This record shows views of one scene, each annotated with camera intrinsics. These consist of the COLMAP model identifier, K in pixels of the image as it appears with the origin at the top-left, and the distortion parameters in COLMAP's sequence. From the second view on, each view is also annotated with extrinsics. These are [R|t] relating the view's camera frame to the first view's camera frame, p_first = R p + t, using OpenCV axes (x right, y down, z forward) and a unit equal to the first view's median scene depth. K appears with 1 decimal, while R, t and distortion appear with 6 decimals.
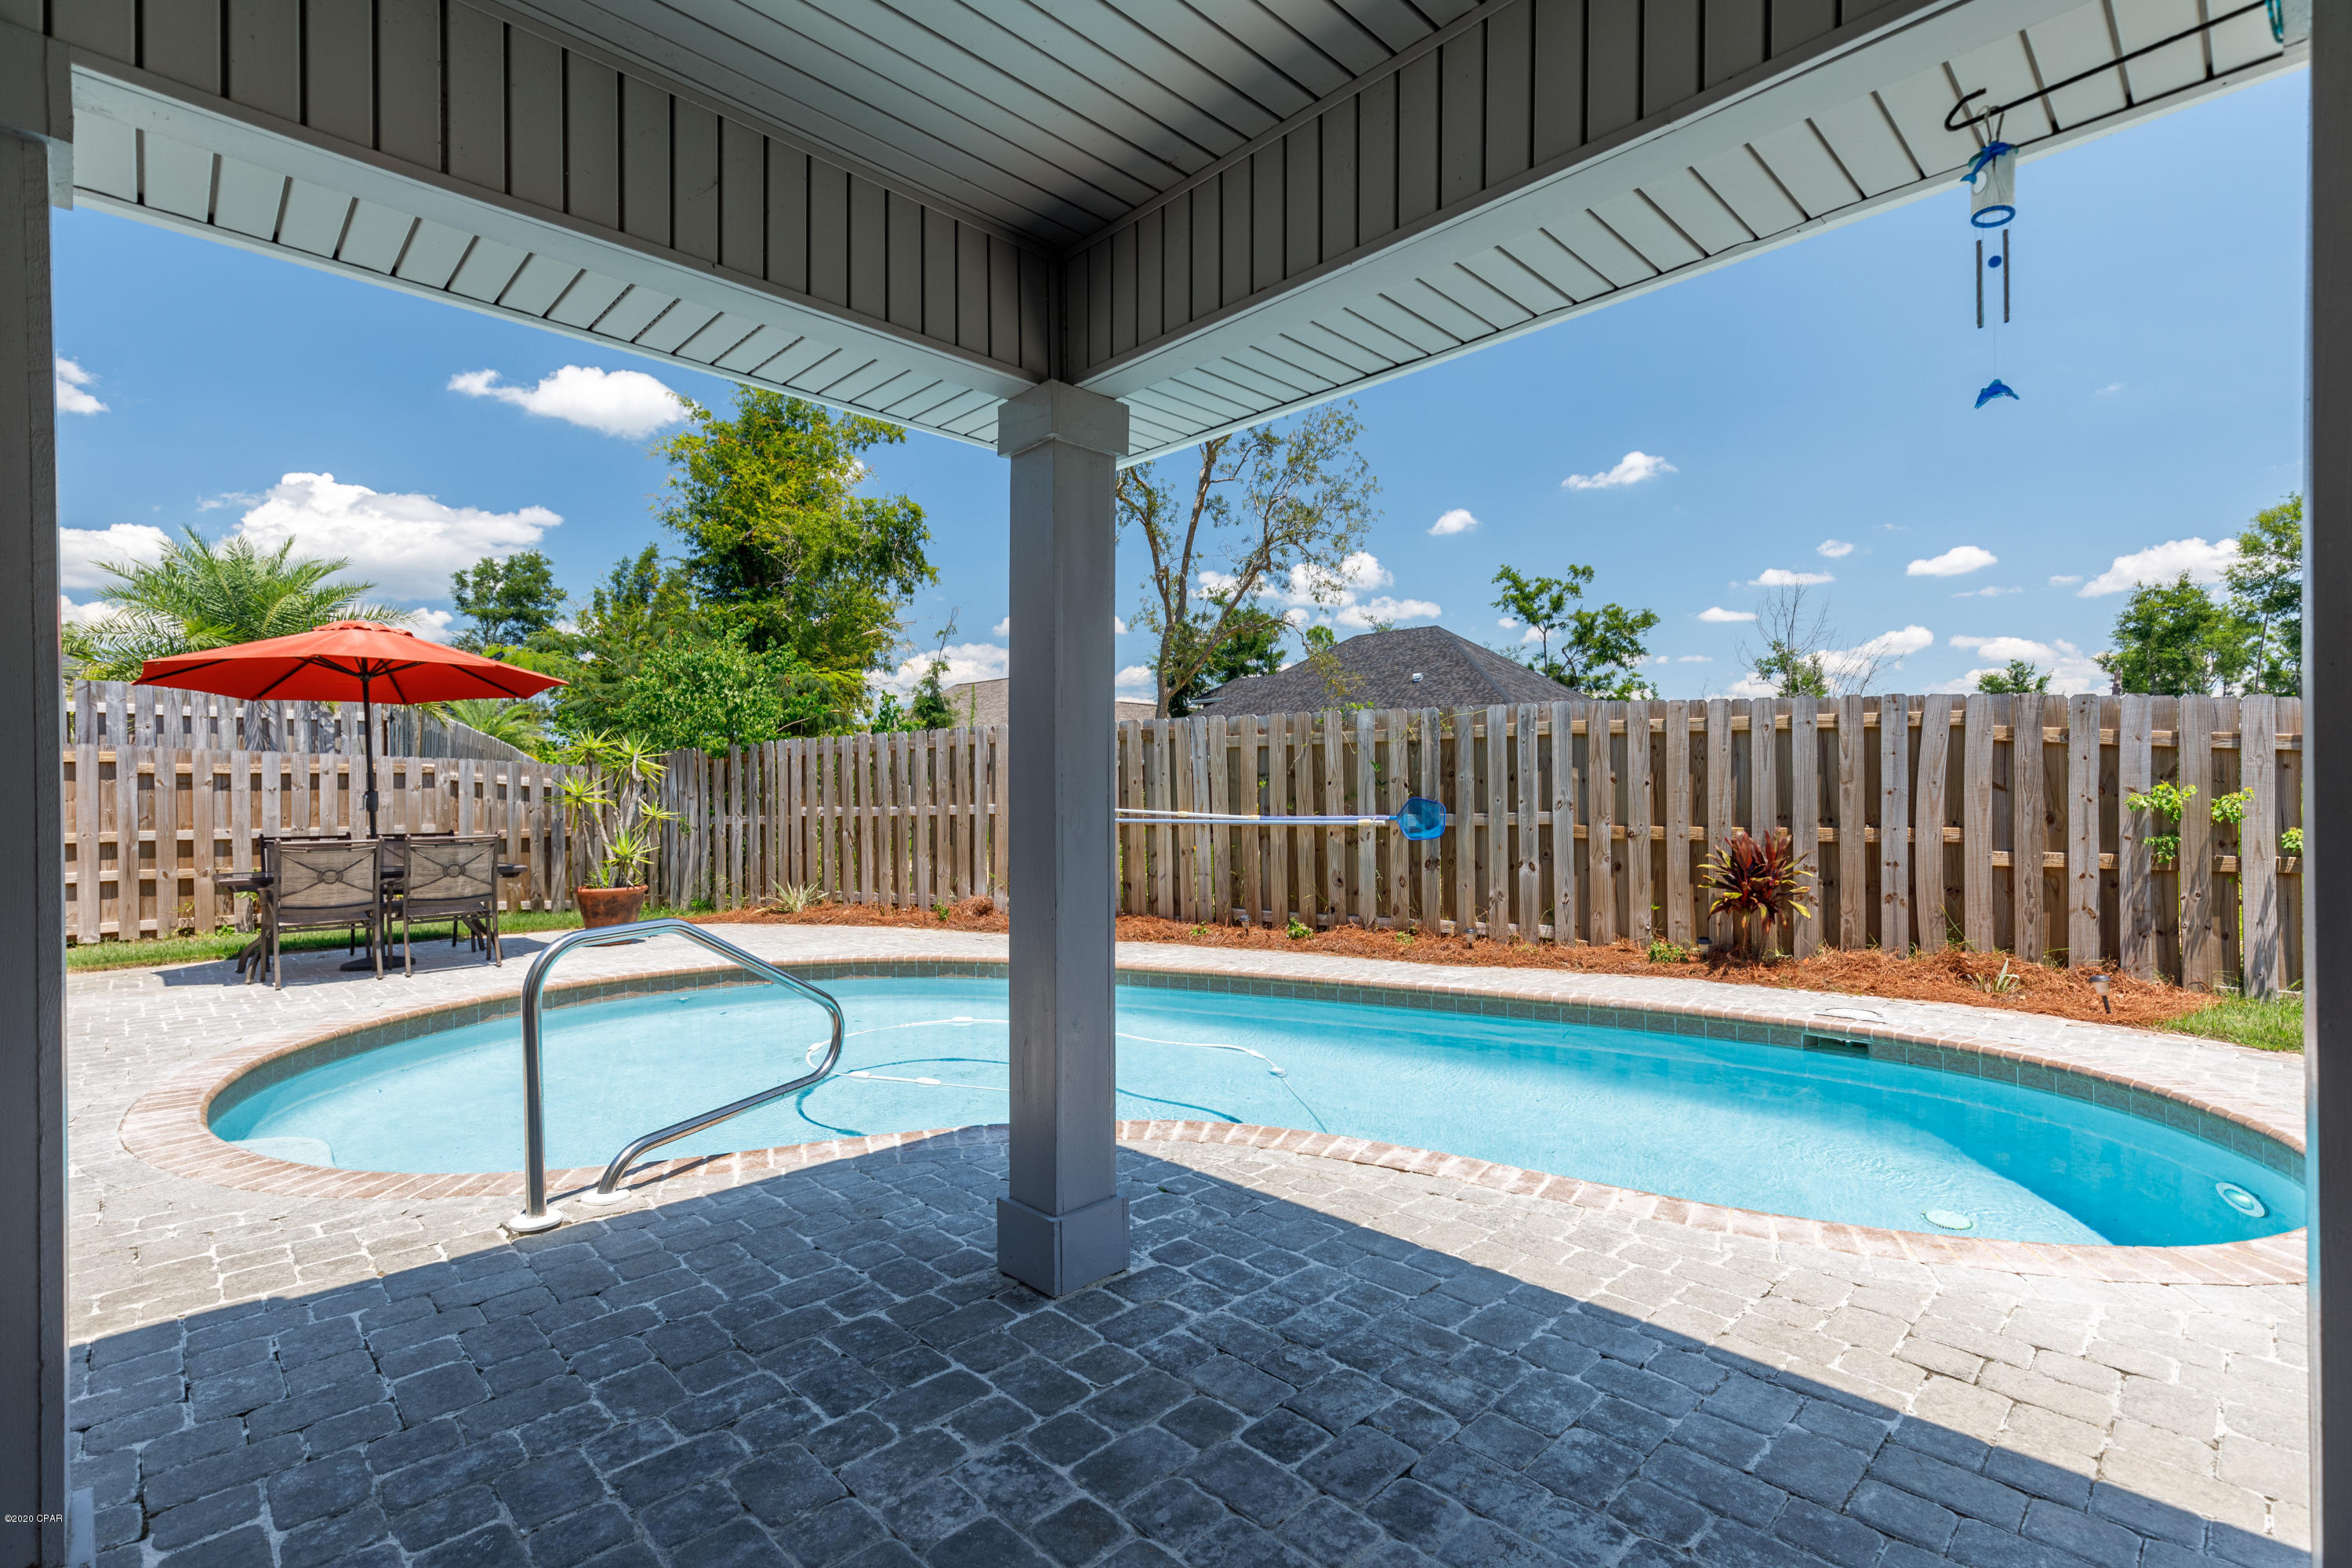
lens RADIAL K [[1070.1, 0, 1192.7], [0, 1070.1, 795.2], [0, 0, 1]] dist [0.004854, -0.000364]
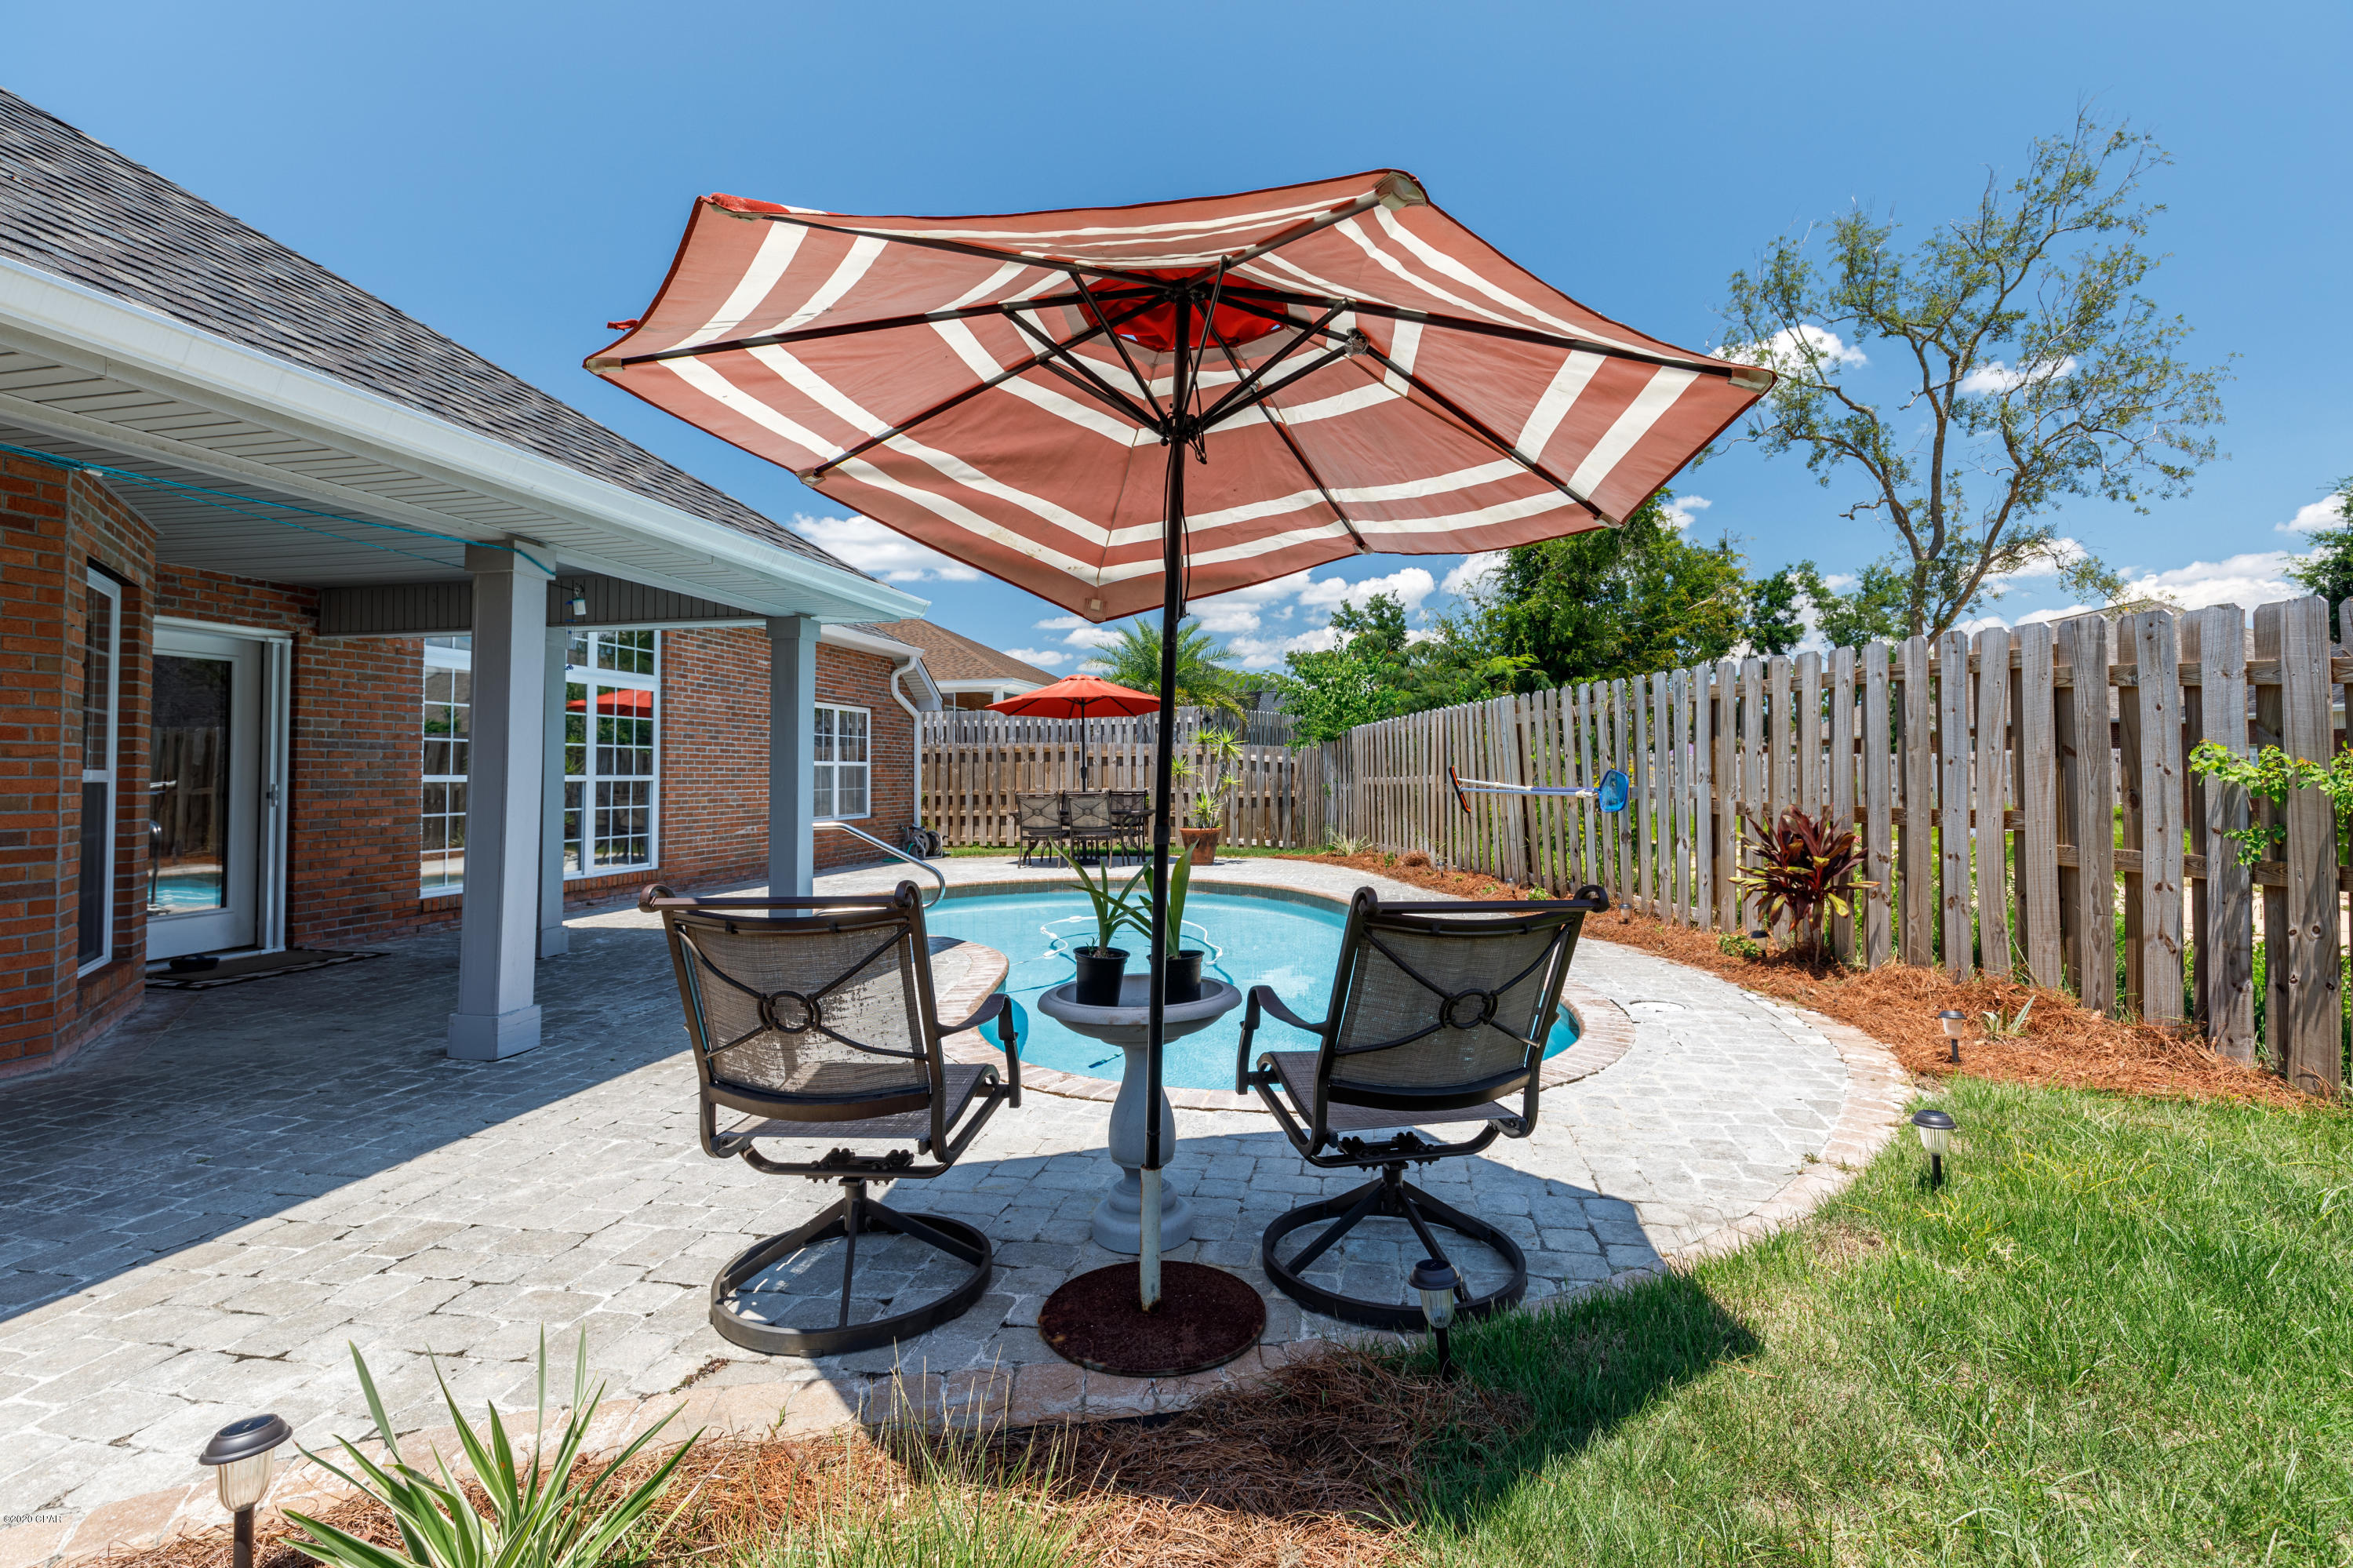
lens RADIAL K [[1088.8, 0, 1209.1], [0, 1088.8, 734.4], [0, 0, 1]] dist [-0.000348, -0.000709]
pose [[0.577869, -0.028423, -0.815634, 0.817217], [0.004598, 0.999491, -0.031573, 0.000068], [0.816116, 0.014495, 0.577706, 0.104823]]
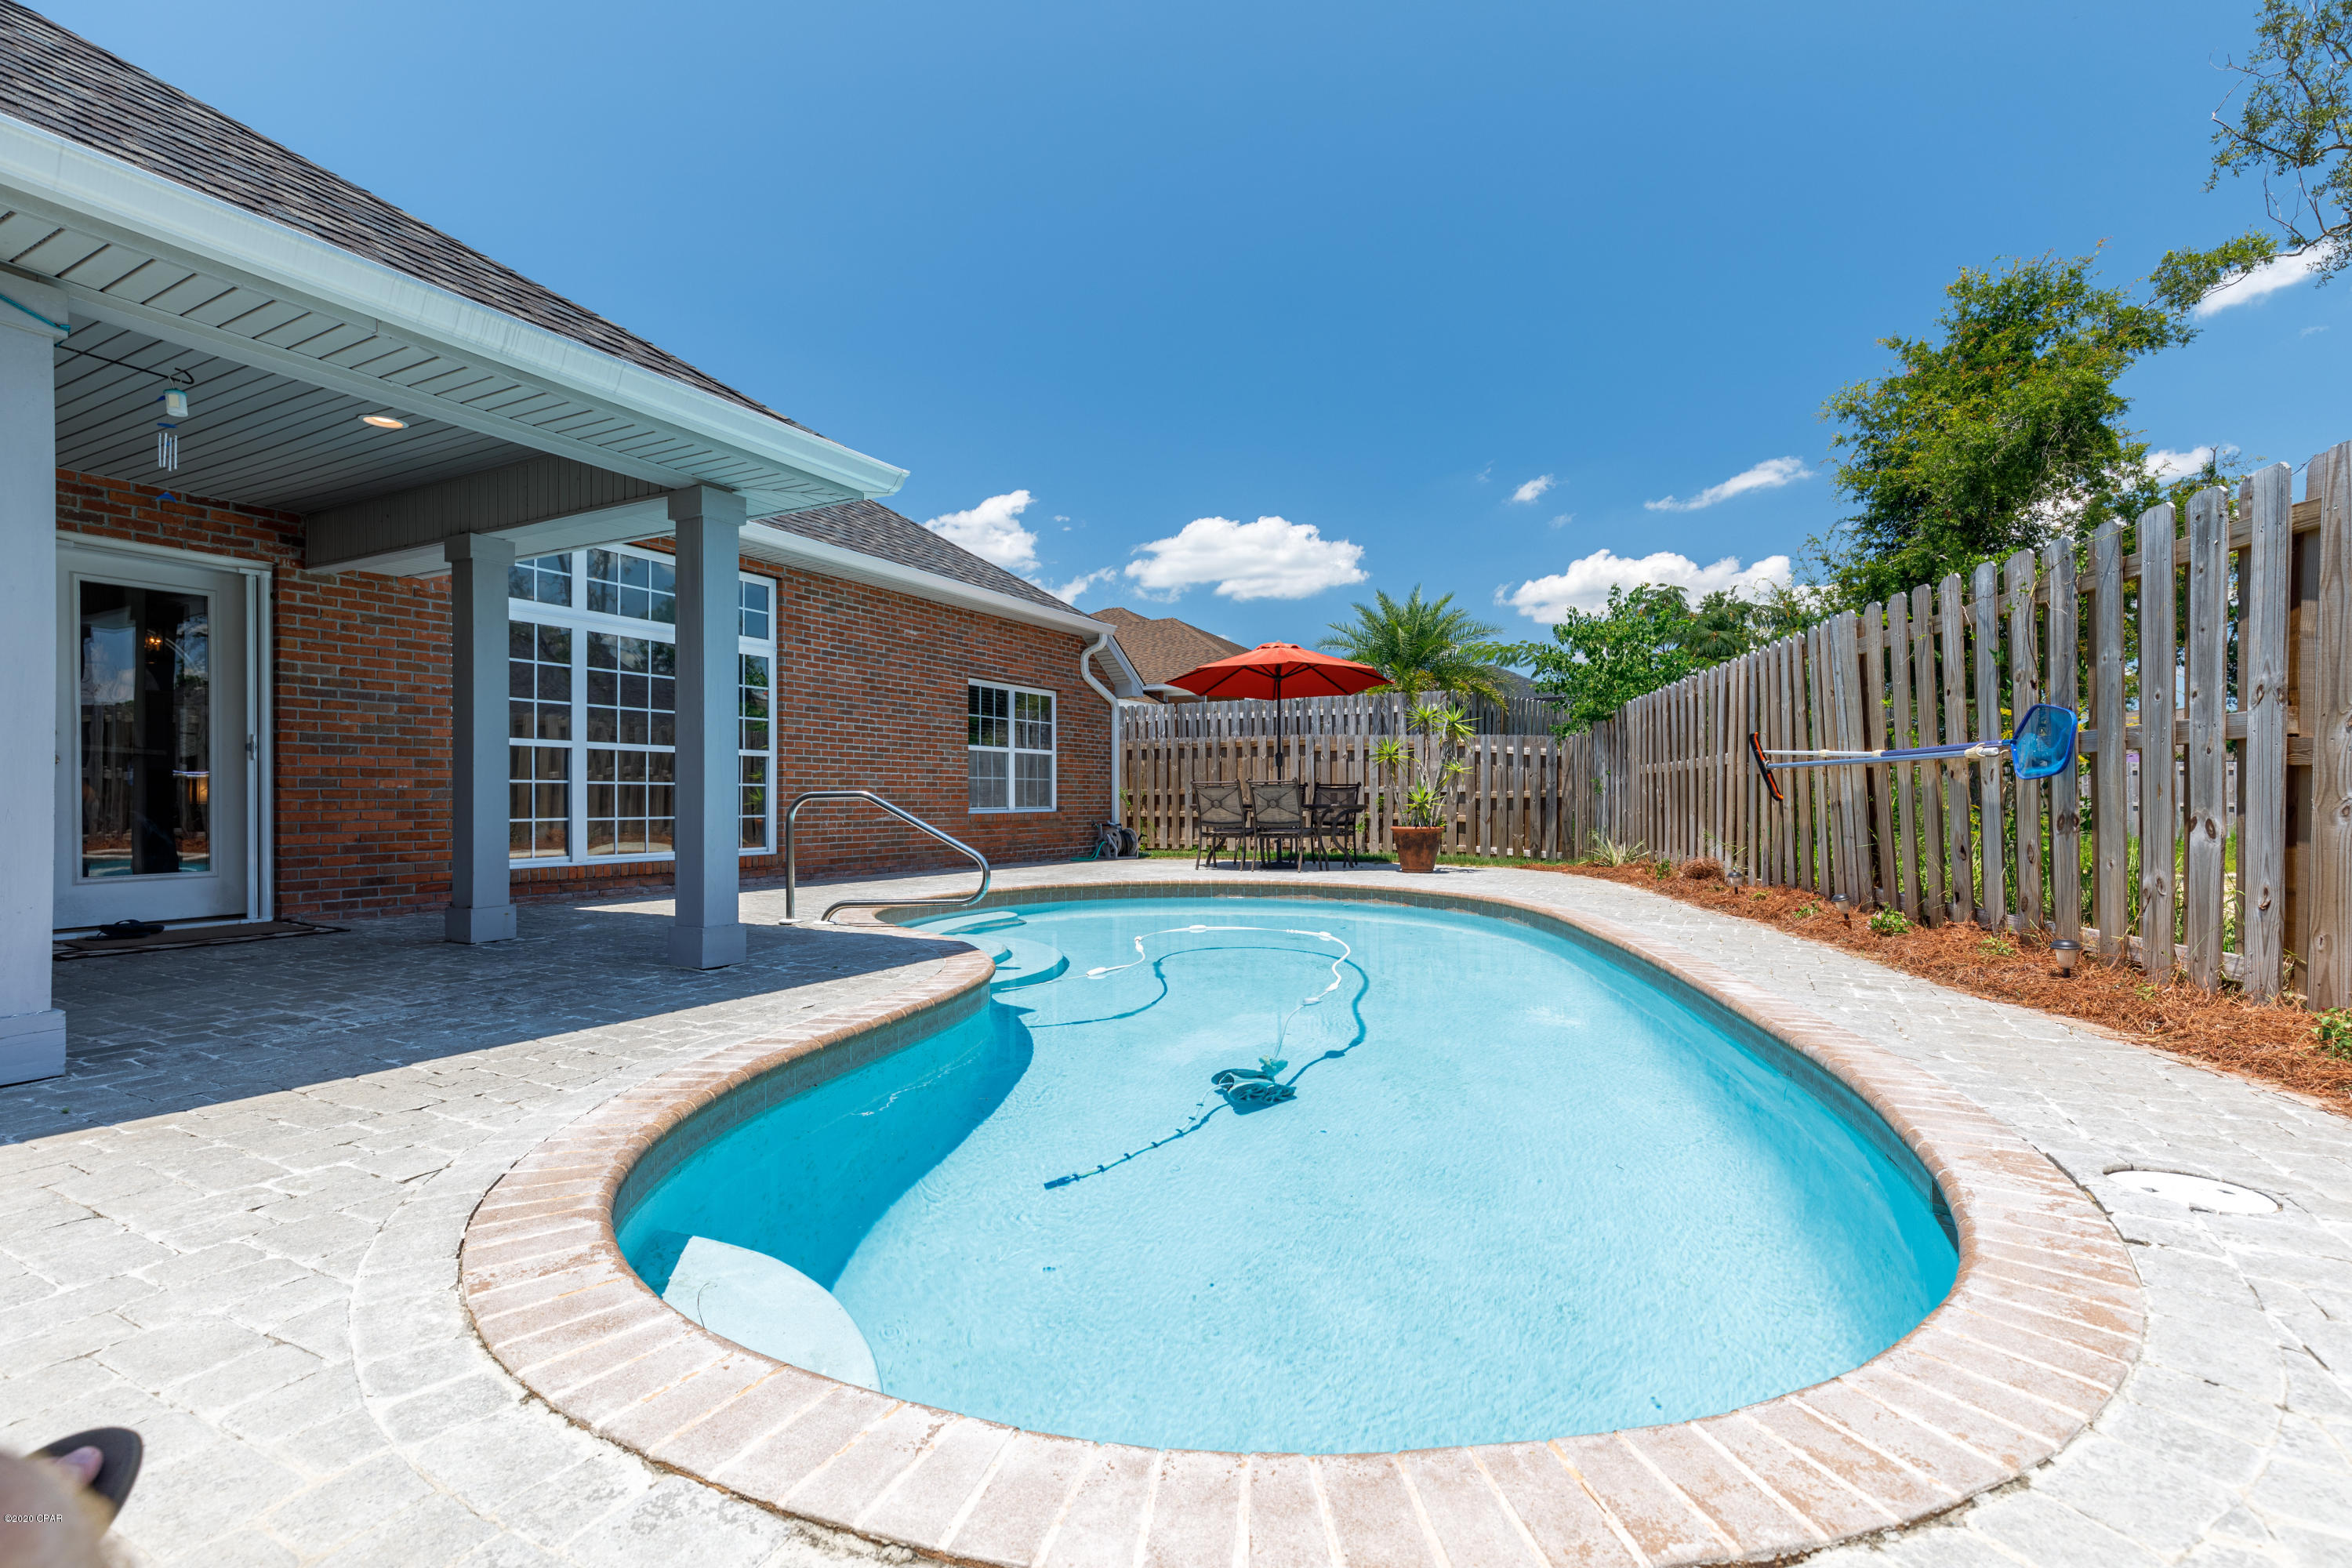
lens RADIAL K [[1070.1, 0, 1192.7], [0, 1070.1, 795.2], [0, 0, 1]] dist [0.004854, -0.000364]
pose [[0.309894, 0.004135, -0.950762, 0.608196], [-0.001090, 0.999991, 0.003994, 0.047872], [0.950771, -0.000202, 0.309896, 0.393689]]
